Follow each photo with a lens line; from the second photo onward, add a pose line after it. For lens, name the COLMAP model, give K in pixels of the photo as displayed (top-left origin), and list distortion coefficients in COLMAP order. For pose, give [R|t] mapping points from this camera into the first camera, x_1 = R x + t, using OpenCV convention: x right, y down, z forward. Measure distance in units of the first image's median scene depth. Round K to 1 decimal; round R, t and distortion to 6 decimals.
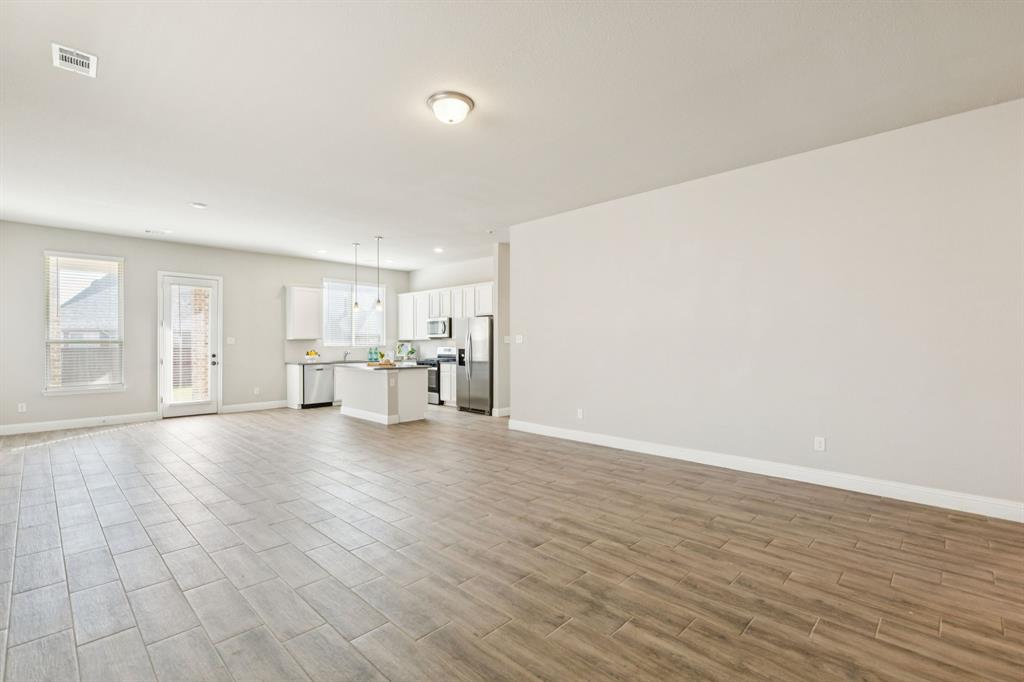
lens RADIAL K [[461.3, 0, 512.1], [0, 461.3, 347.6], [0, 0, 1]] dist [-0.000926, -0.000393]
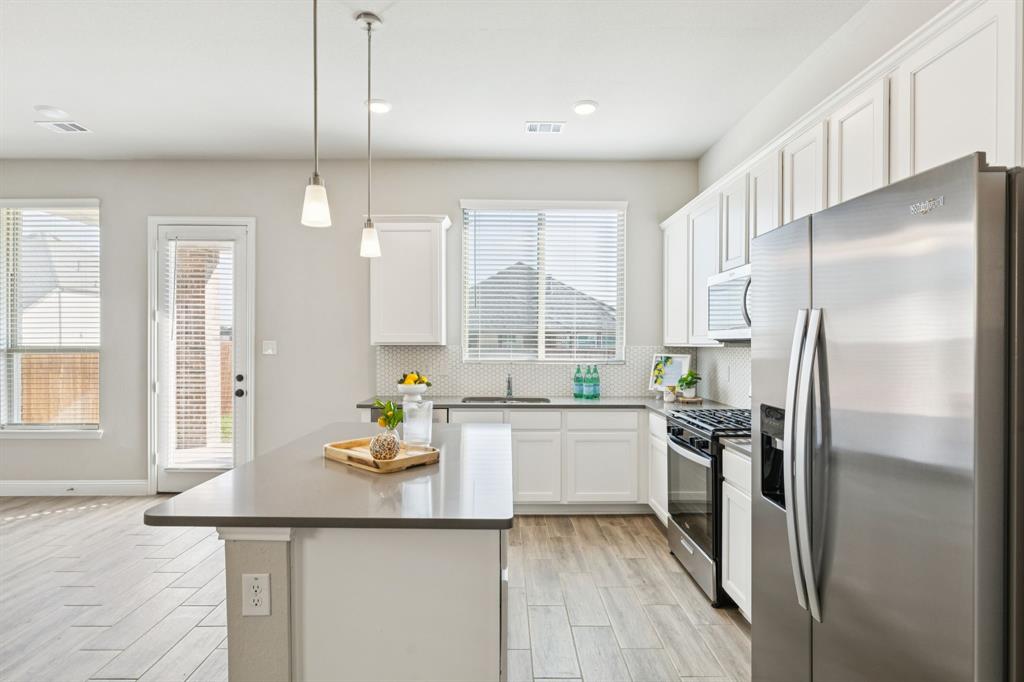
lens RADIAL K [[530.3, 0, 512.0], [0, 530.3, 341.0], [0, 0, 1]] dist [-0.001502, -0.000276]
pose [[0.703234, 0.002503, -0.710954, -0.038809], [-0.011790, 0.999897, -0.008142, -0.023419], [0.710861, 0.014108, 0.703191, 0.906119]]
